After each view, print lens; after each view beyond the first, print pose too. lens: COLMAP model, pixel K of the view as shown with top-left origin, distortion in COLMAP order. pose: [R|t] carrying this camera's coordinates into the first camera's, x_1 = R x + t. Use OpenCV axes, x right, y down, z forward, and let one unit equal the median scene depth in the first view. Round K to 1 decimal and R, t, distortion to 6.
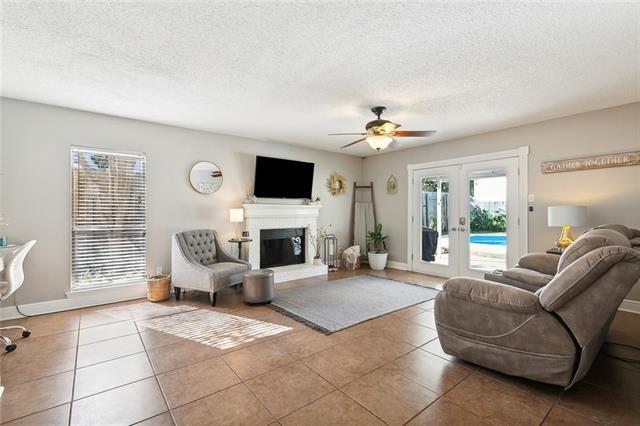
lens RADIAL K [[283.2, 0, 320.0], [0, 283.2, 213.0], [0, 0, 1]] dist [-0.000059, -0.000005]
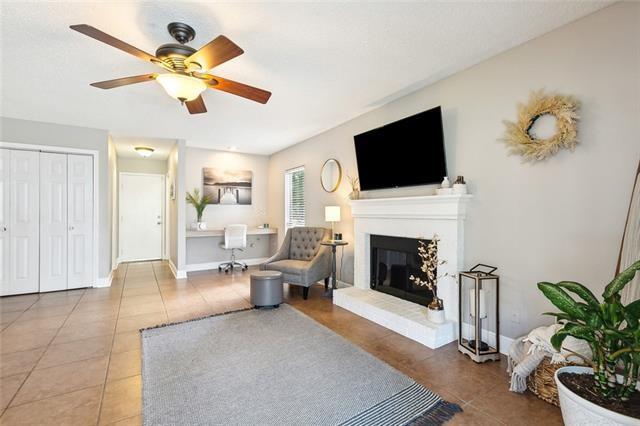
lens RADIAL K [[283.2, 0, 320.0], [0, 283.2, 213.0], [0, 0, 1]] dist [-0.000059, -0.000005]
pose [[-0.109066, 0.000791, -0.994034, 0.505378], [-0.006755, 0.999976, 0.001537, 0.003356], [0.994012, 0.006883, -0.109058, 0.913833]]
